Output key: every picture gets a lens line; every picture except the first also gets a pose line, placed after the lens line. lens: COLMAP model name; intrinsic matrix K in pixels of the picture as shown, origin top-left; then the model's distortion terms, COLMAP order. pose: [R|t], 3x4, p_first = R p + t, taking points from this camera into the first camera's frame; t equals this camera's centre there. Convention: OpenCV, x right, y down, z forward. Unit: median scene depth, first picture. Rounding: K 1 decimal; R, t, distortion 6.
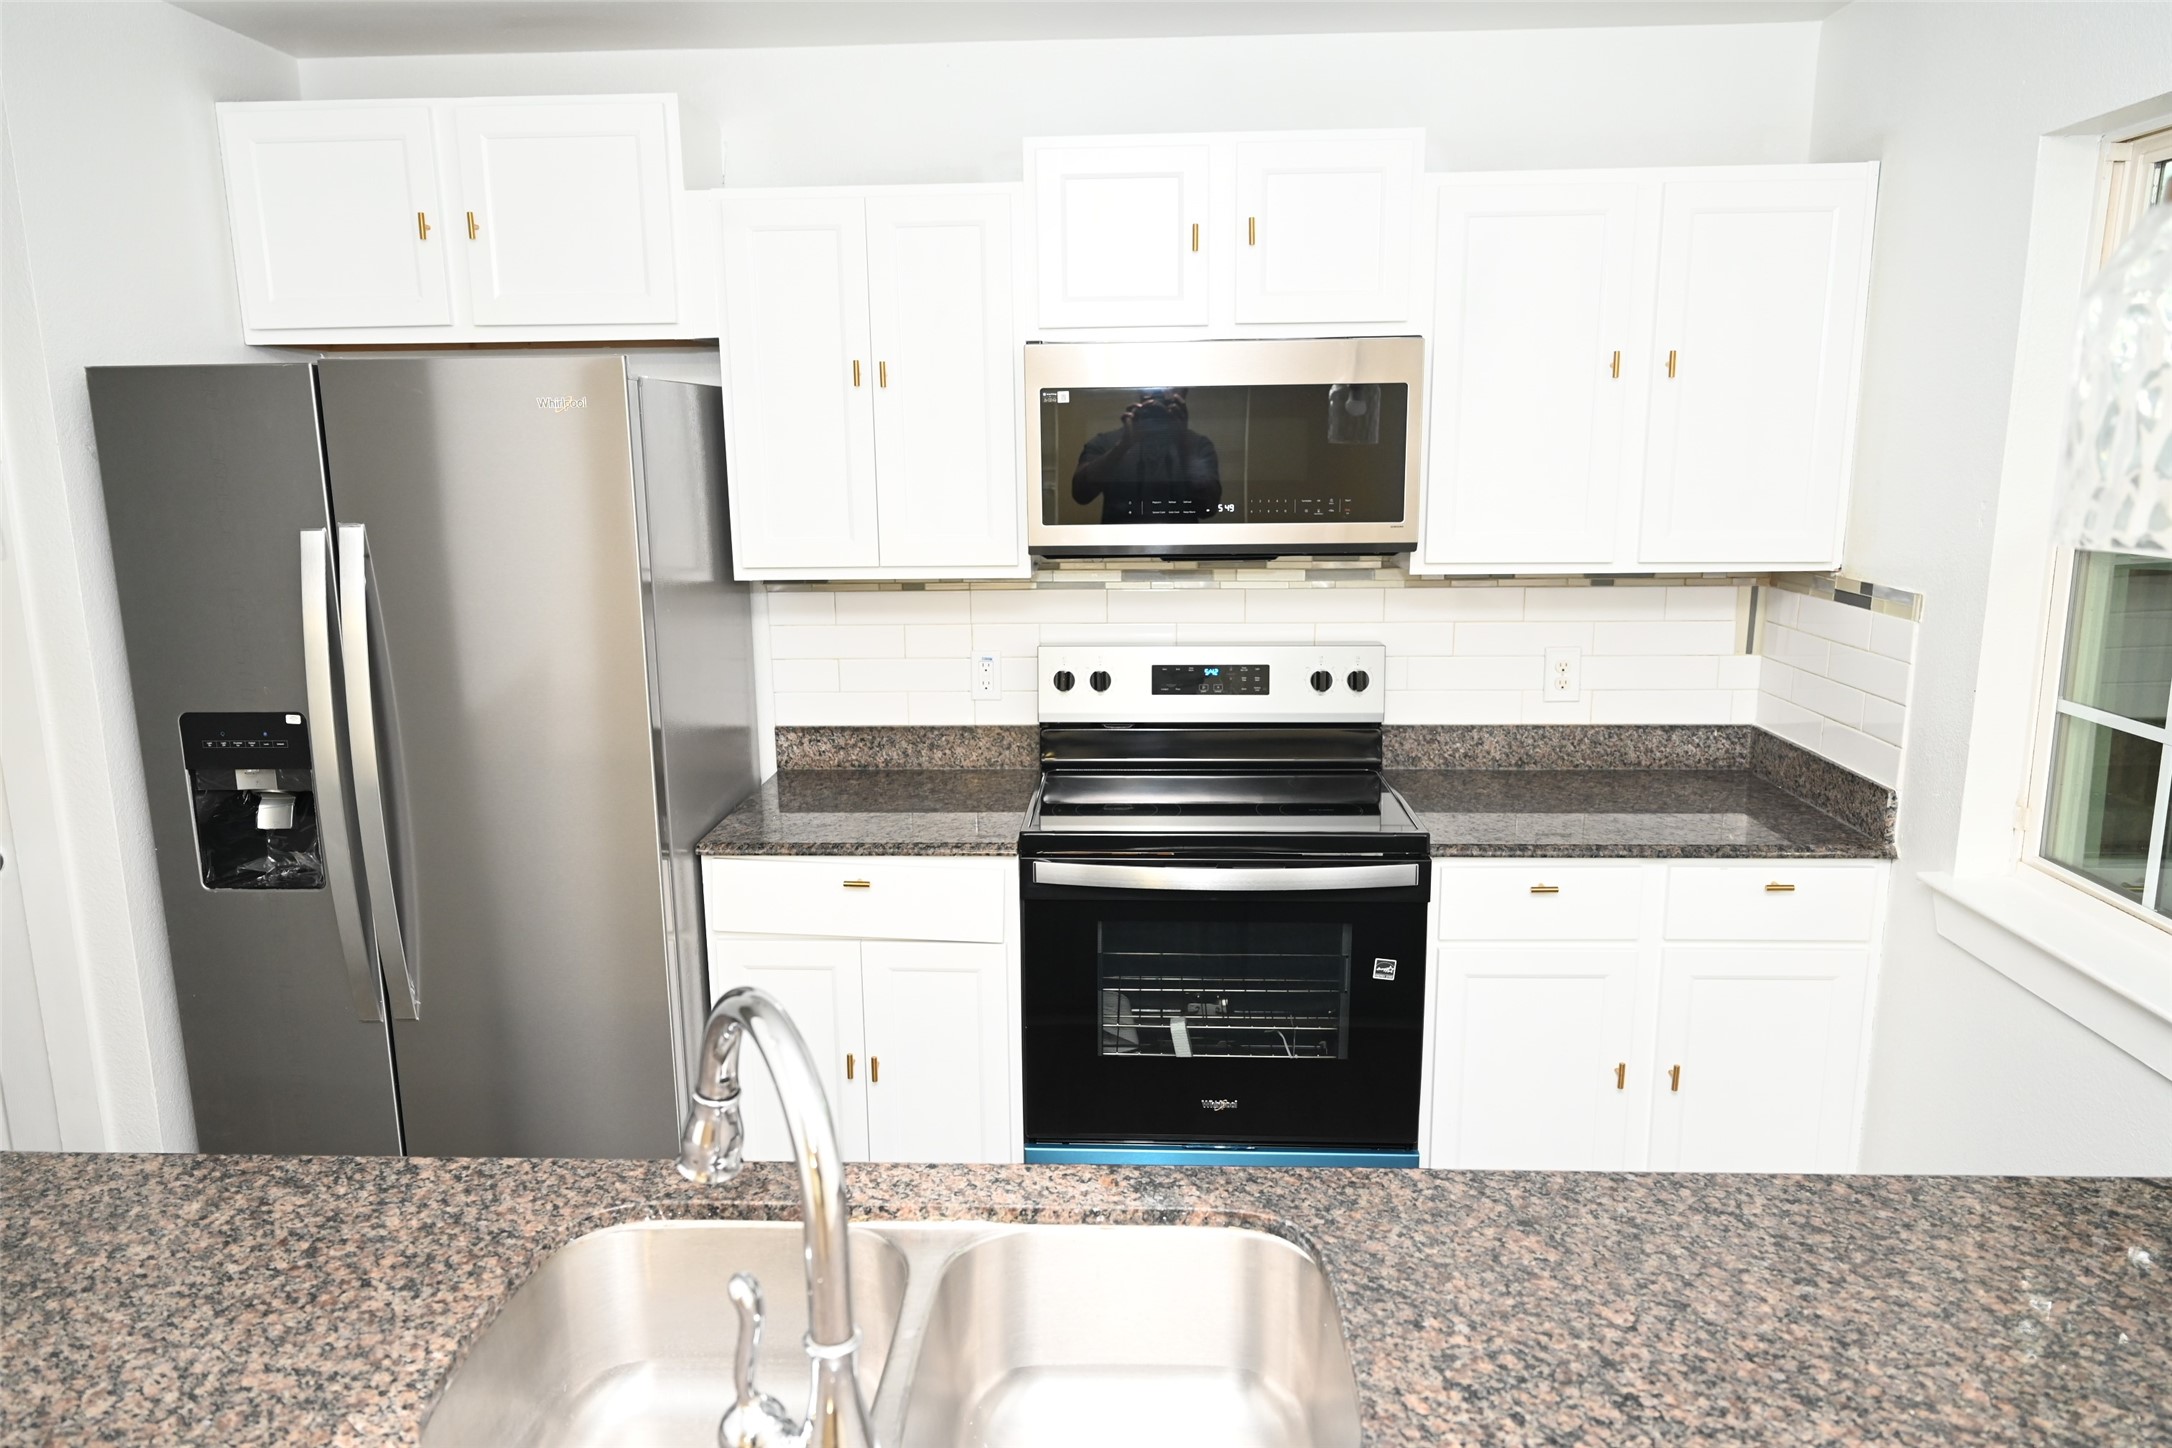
lens RADIAL K [[1440.4, 0, 1083.2], [0, 1440.4, 729.0], [0, 0, 1]] dist [0.000210, -0.000642]
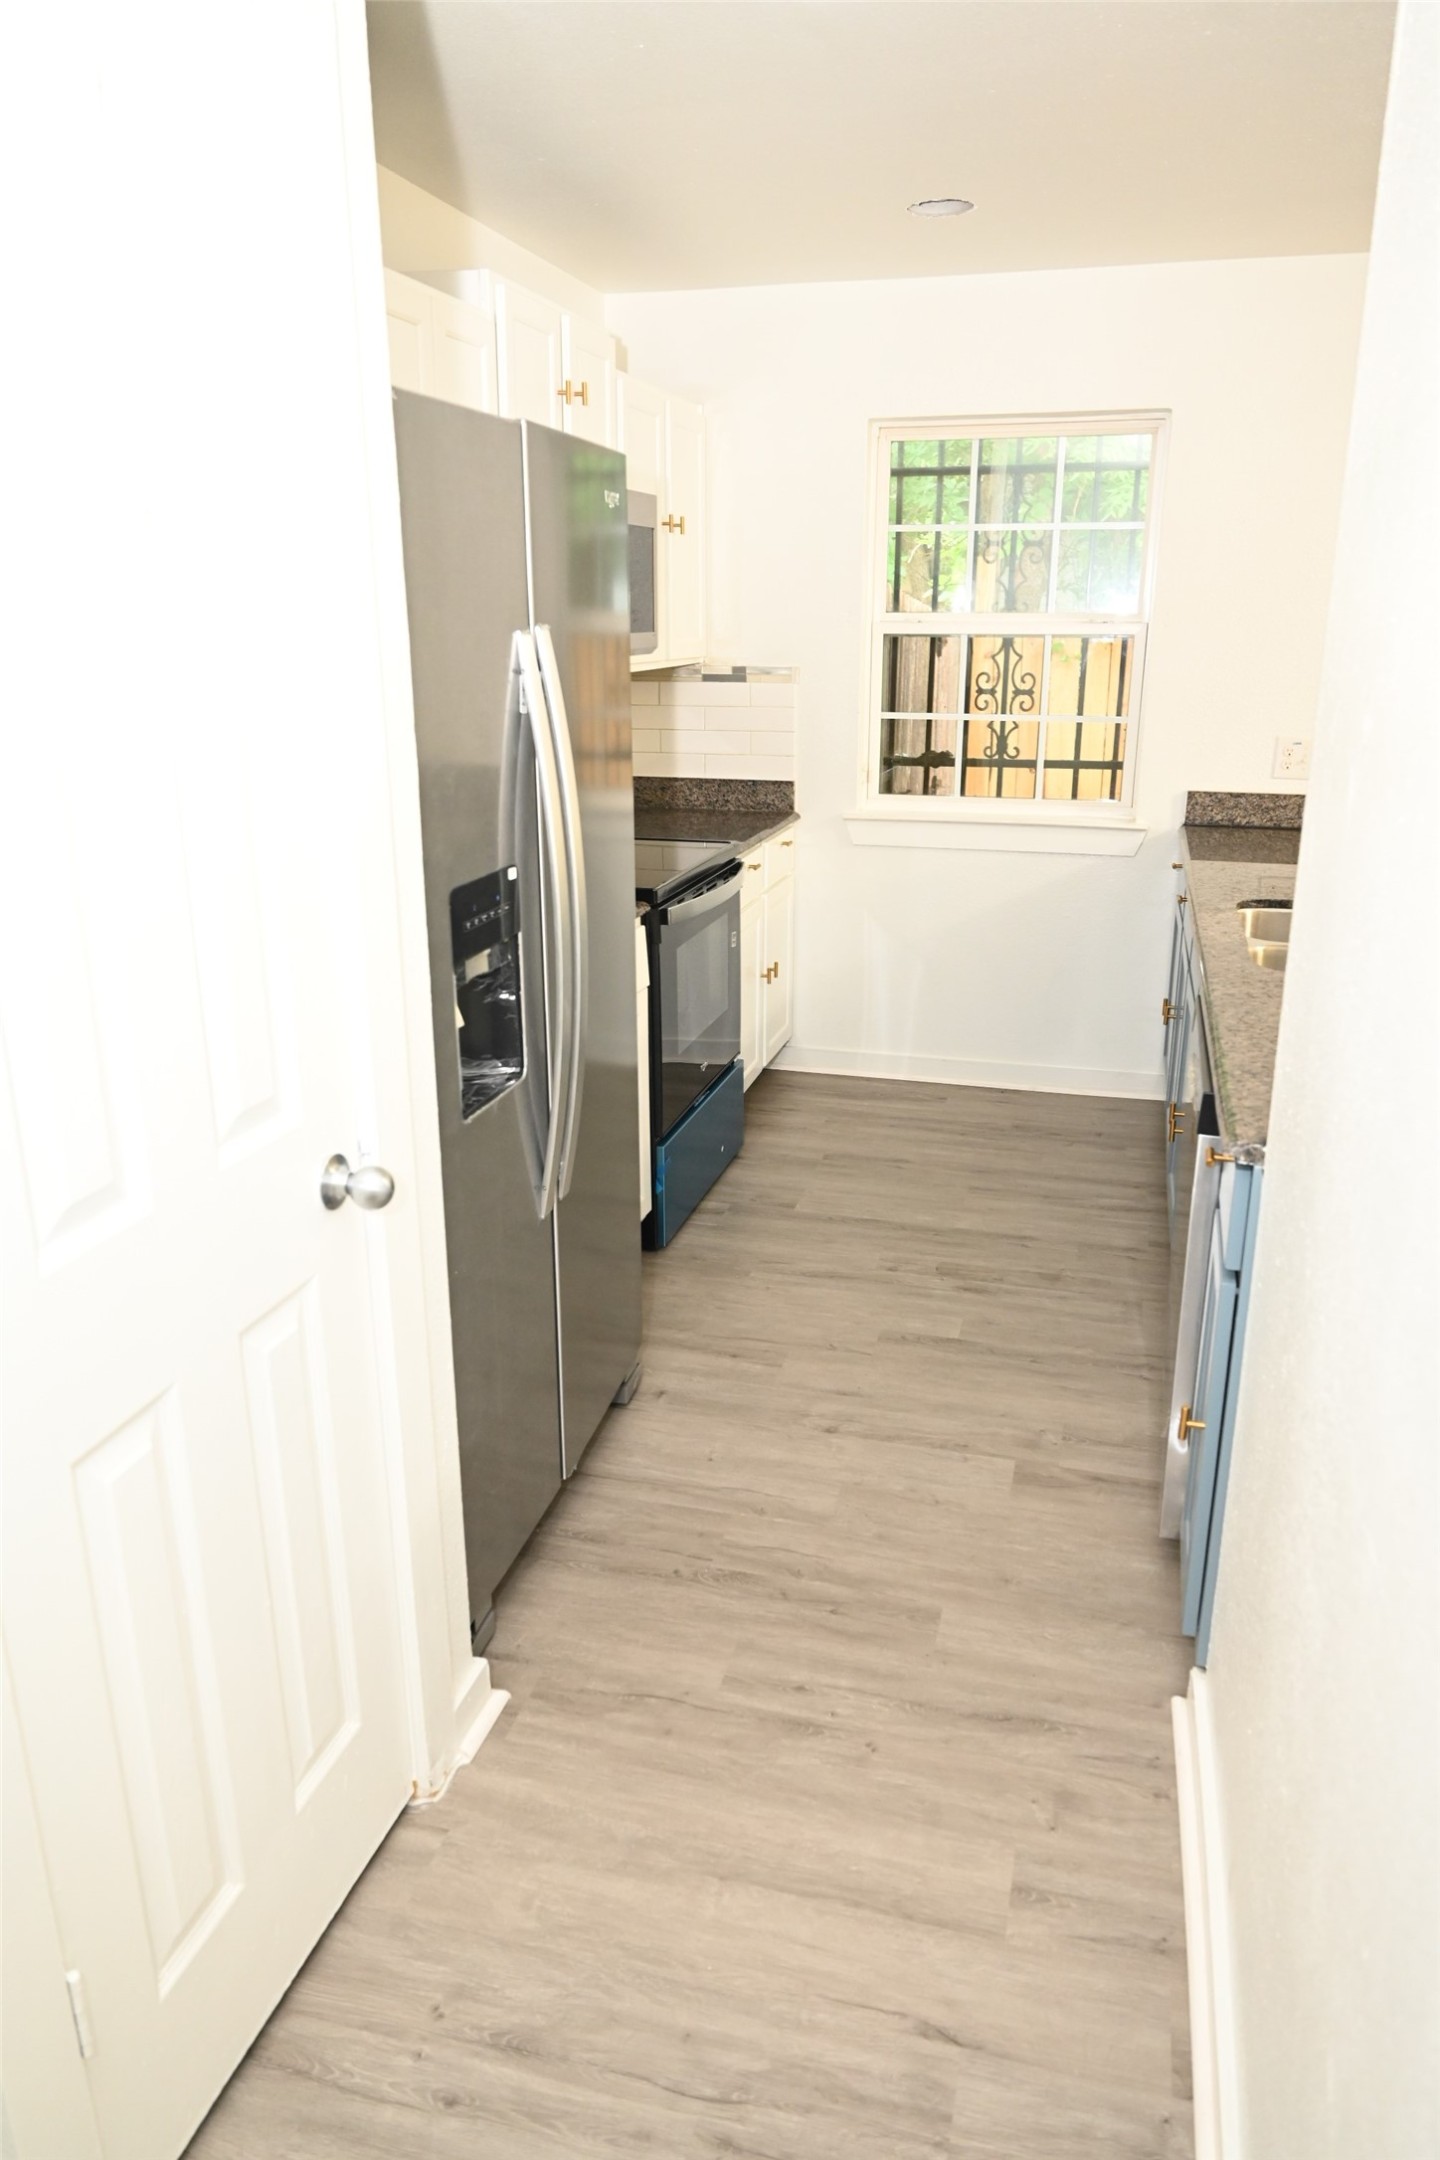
lens RADIAL K [[1456.4, 0, 728.9], [0, 1456.4, 1093.2], [0, 0, 1]] dist [0.001042, 0.003620]
pose [[0.220368, -0.300506, 0.927973, -1.145704], [0.194774, 0.945757, 0.260012, -0.069604], [-0.955772, 0.123446, 0.266946, 0.571731]]
